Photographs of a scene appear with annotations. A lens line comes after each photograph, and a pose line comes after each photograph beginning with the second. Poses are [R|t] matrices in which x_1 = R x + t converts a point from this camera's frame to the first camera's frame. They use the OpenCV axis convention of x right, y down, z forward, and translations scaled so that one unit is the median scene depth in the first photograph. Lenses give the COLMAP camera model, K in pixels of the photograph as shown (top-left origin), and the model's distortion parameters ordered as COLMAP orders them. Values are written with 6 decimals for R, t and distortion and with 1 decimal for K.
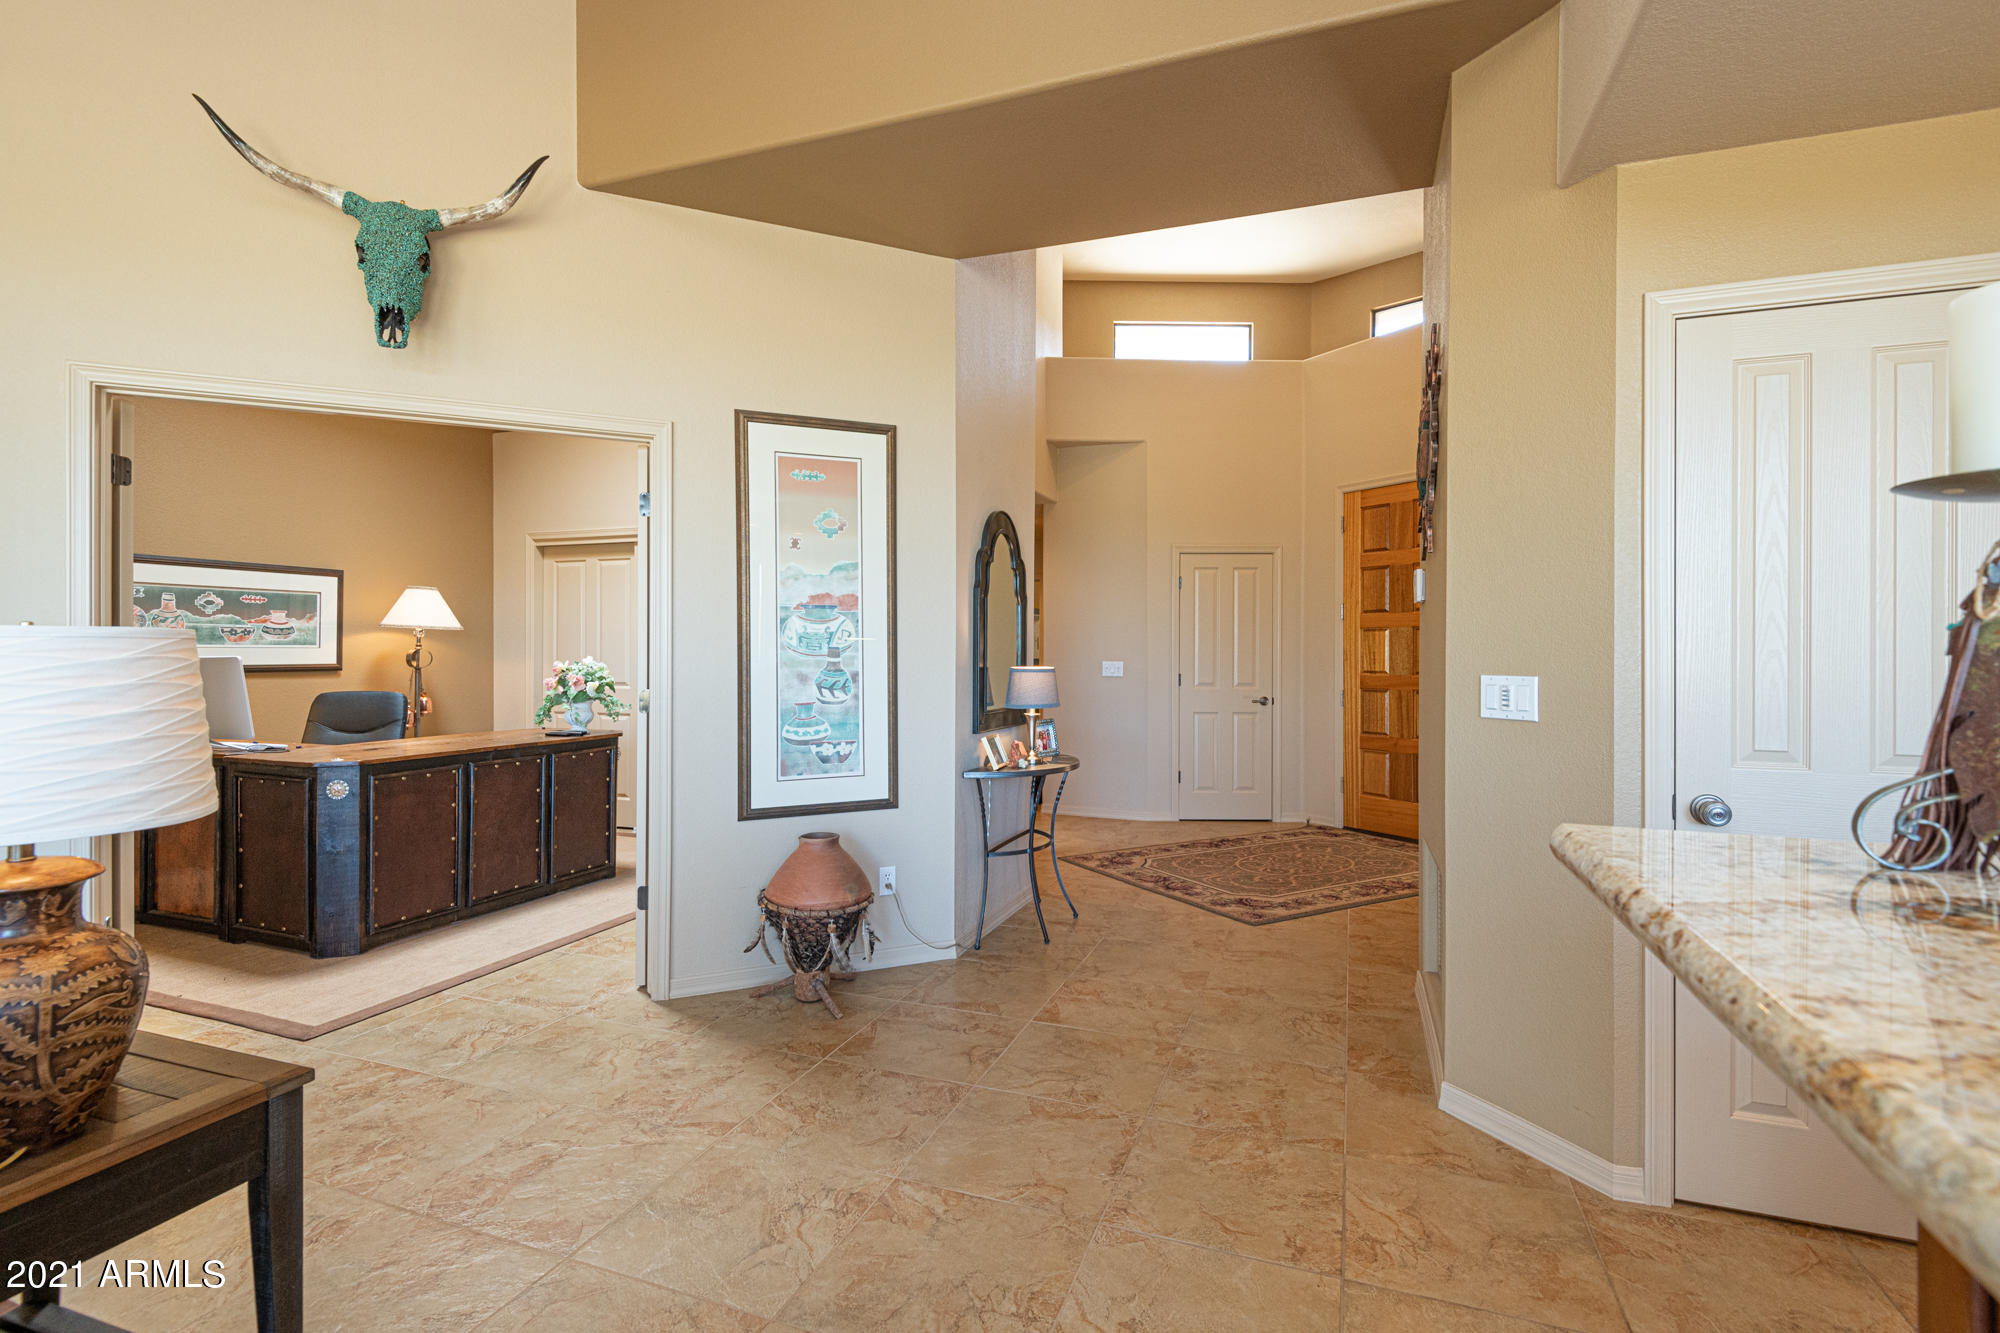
lens RADIAL K [[938.5, 0, 996.0], [0, 938.5, 654.0], [0, 0, 1]] dist [0.041488, -0.026603]
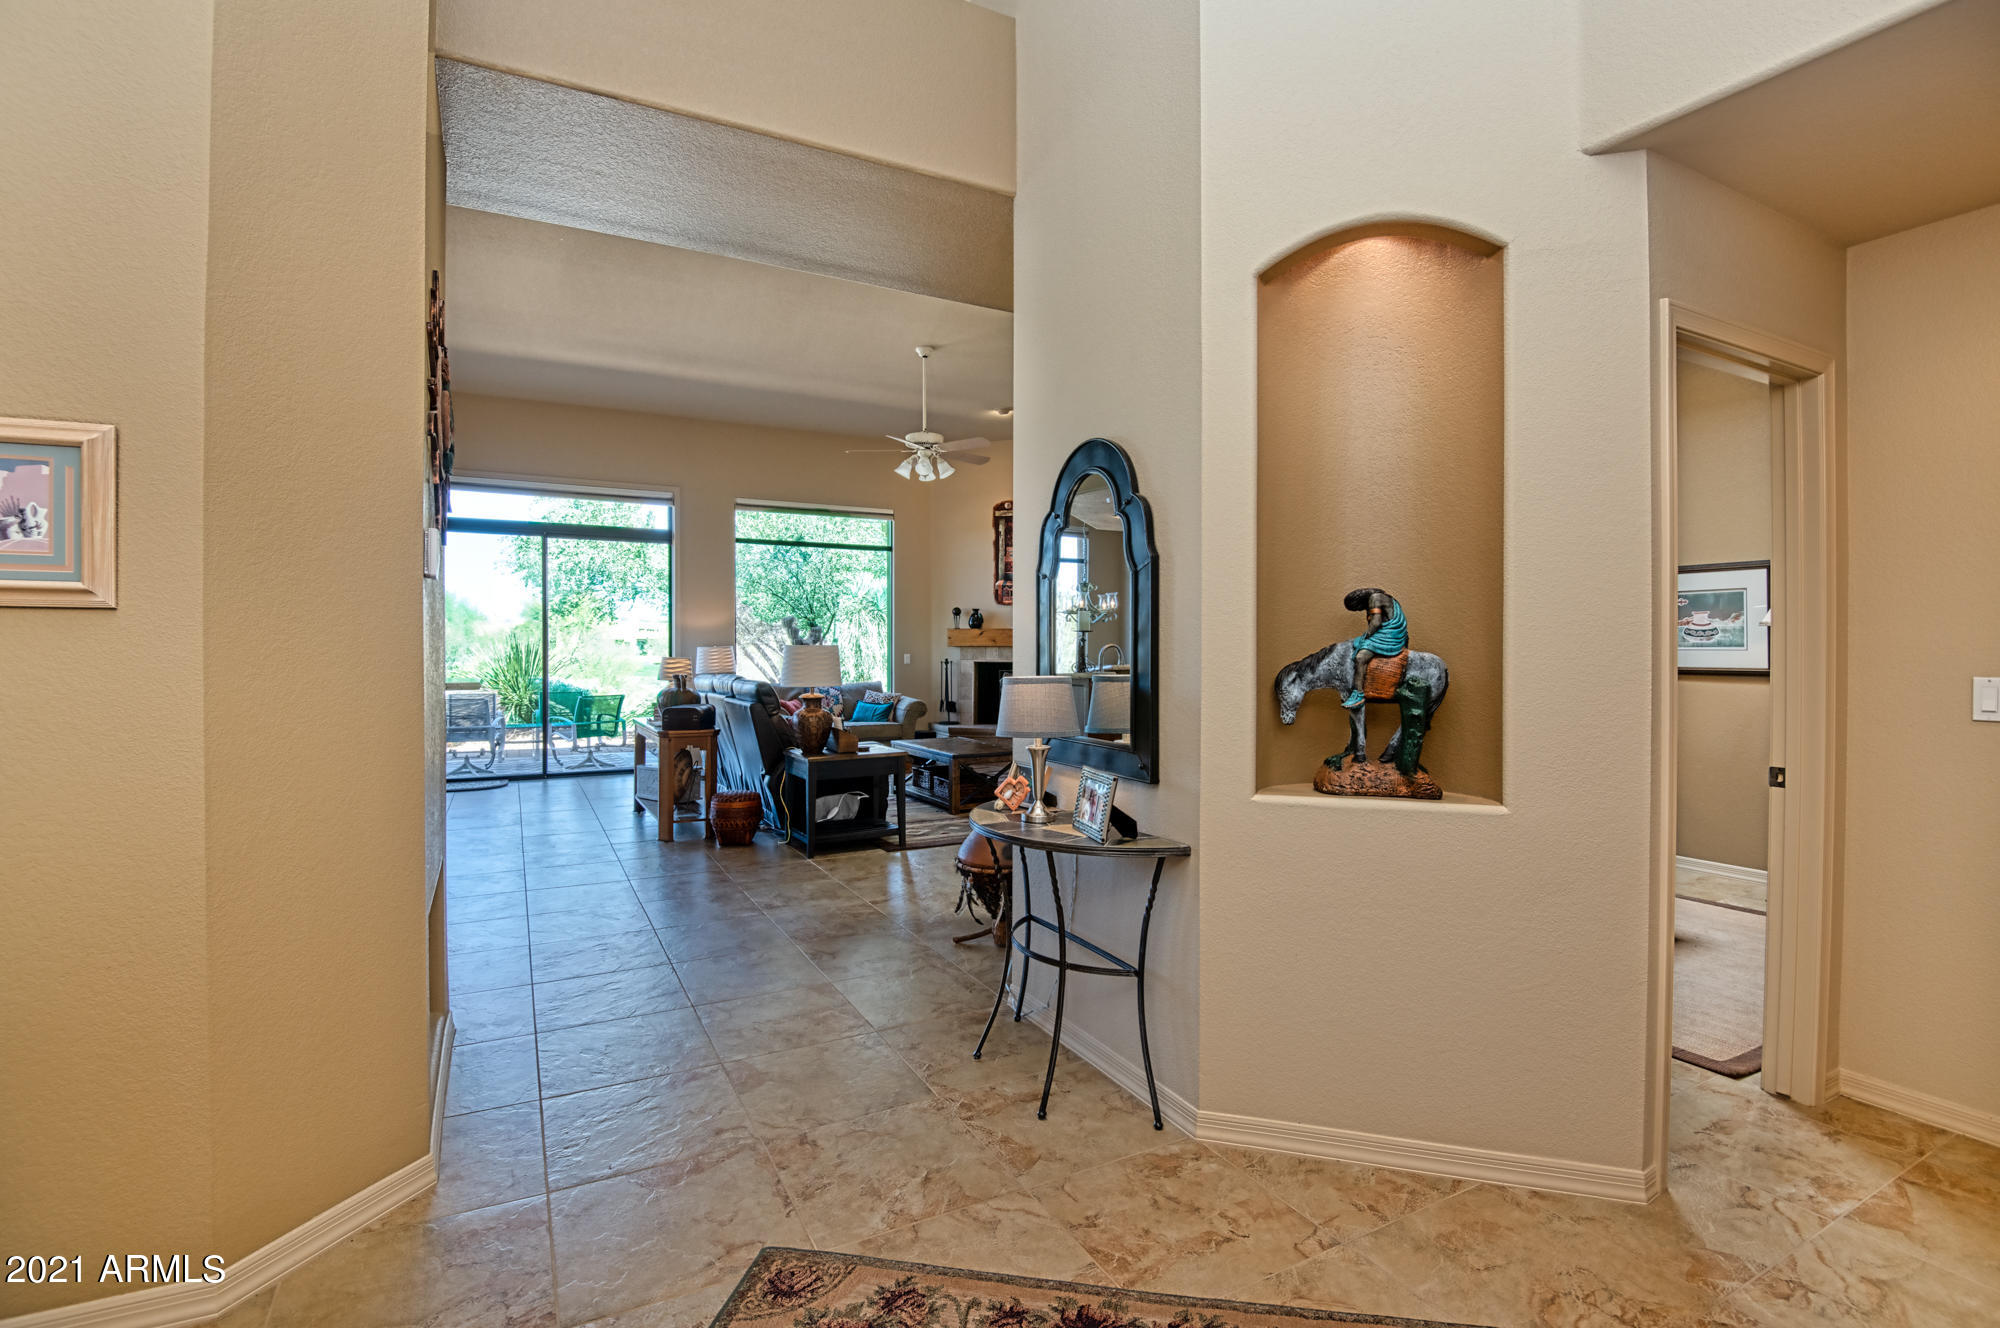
lens RADIAL K [[921.7, 0, 1002.7], [0, 921.7, 650.4], [0, 0, 1]] dist [0.000224, -0.000400]
pose [[-0.655375, -0.000748, -0.755304, 0.536239], [-0.006489, 0.999968, 0.004641, -0.007402], [0.755276, 0.007943, -0.655359, 1.377278]]
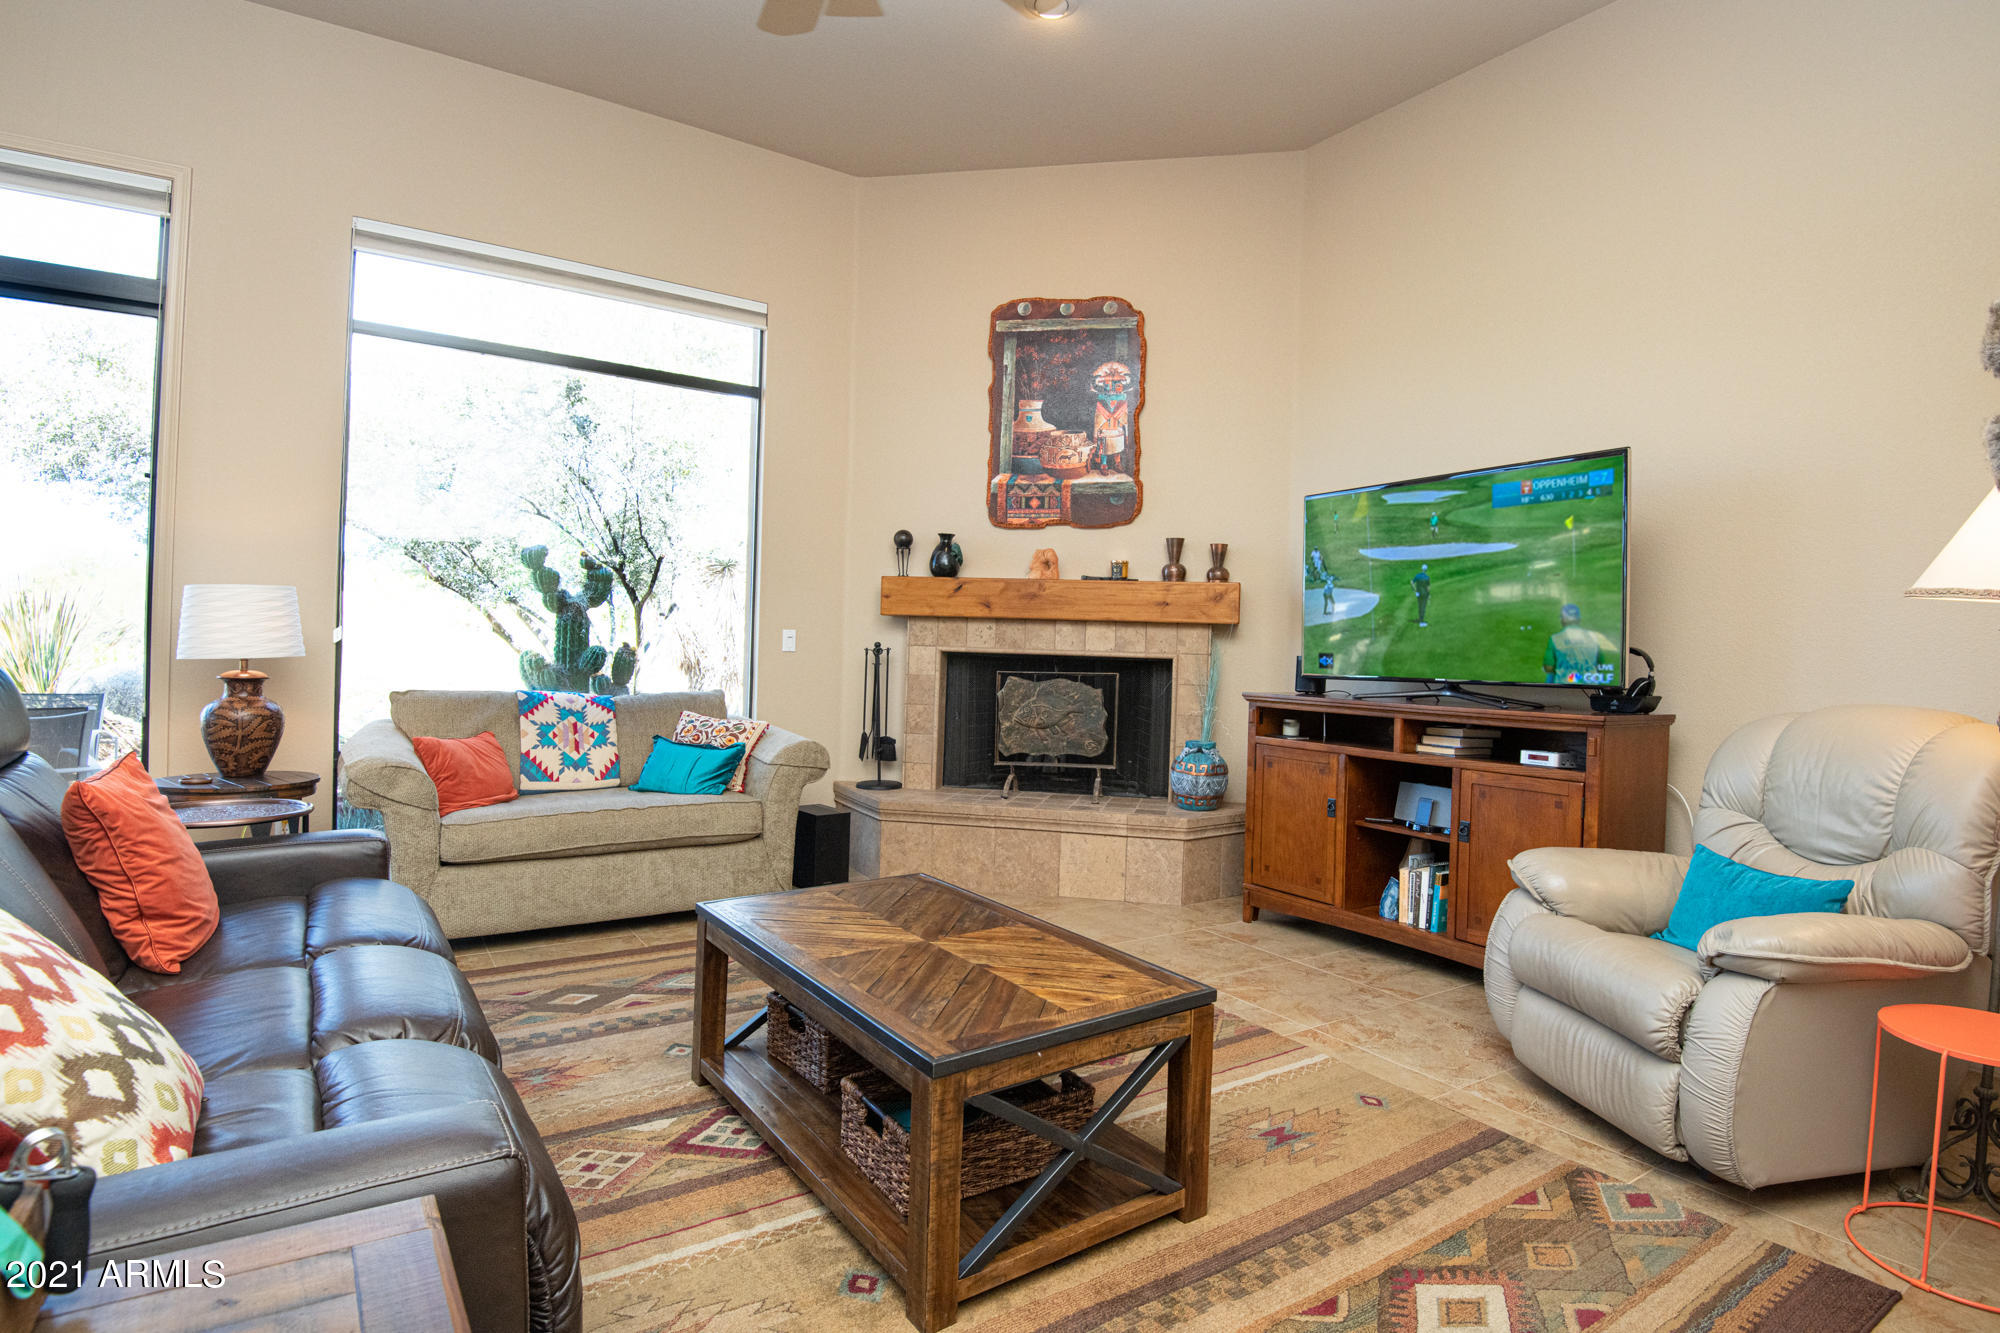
lens RADIAL K [[1013.0, 0, 1039.7], [0, 1013.0, 653.3], [0, 0, 1]] dist [-0.000040, -0.041203]
pose [[-0.565652, -0.016004, -0.824489, -0.319844], [-0.034993, 0.999377, 0.004608, 0.026720], [0.823901, 0.031458, -0.565860, 0.512334]]
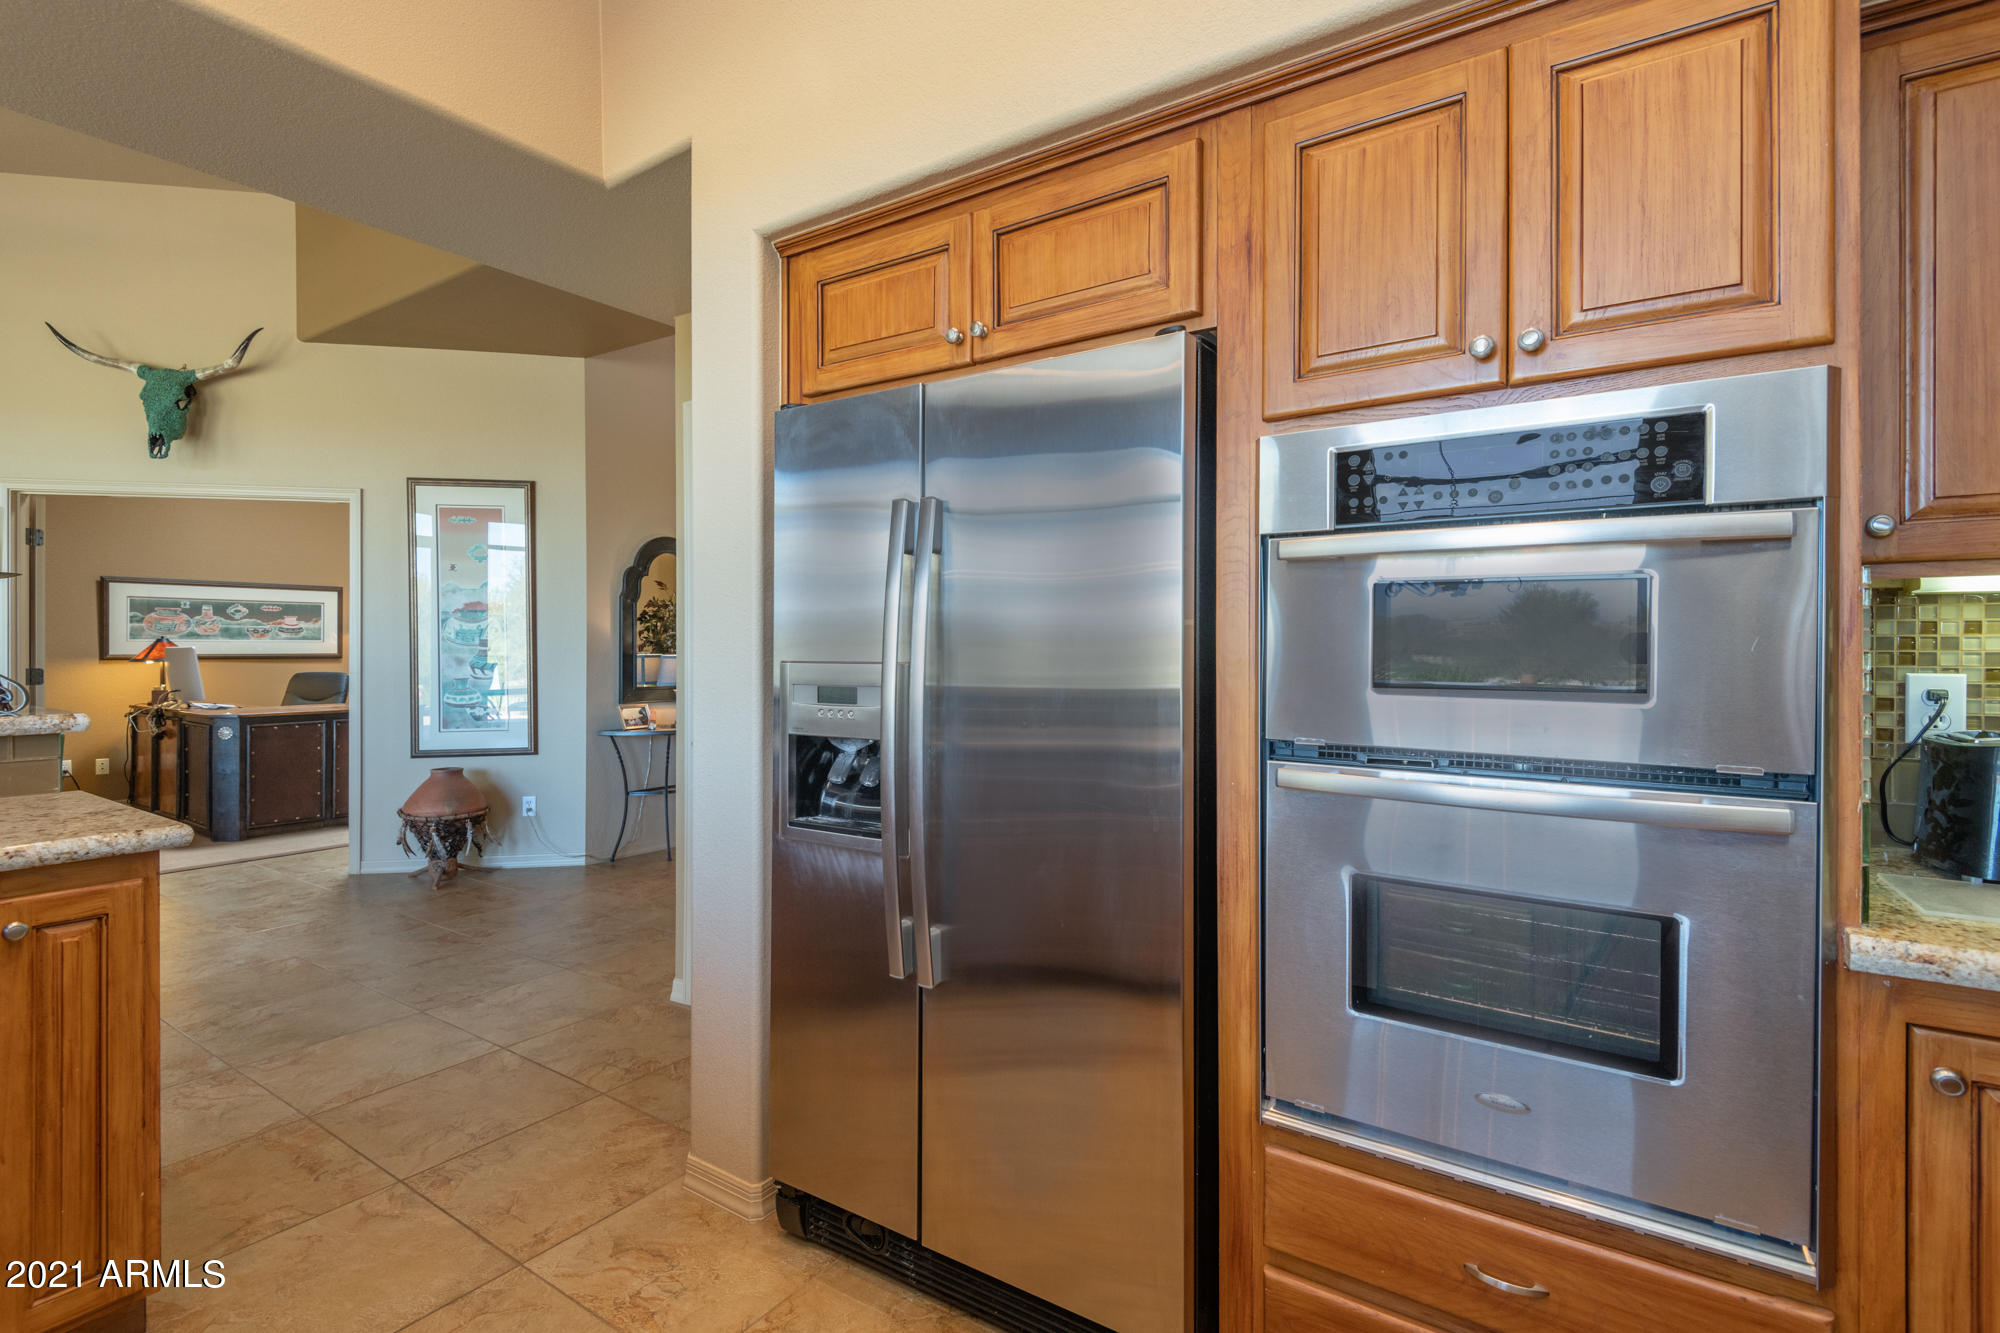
lens RADIAL K [[943.8, 0, 1042.8], [0, 943.8, 650.7], [0, 0, 1]] dist [-0.000954, -0.000784]
pose [[0.976277, -0.000042, -0.216526, 0.847626], [-0.000107, 1.000000, -0.000675, 0.009448], [0.216526, 0.000683, 0.976277, -0.184027]]
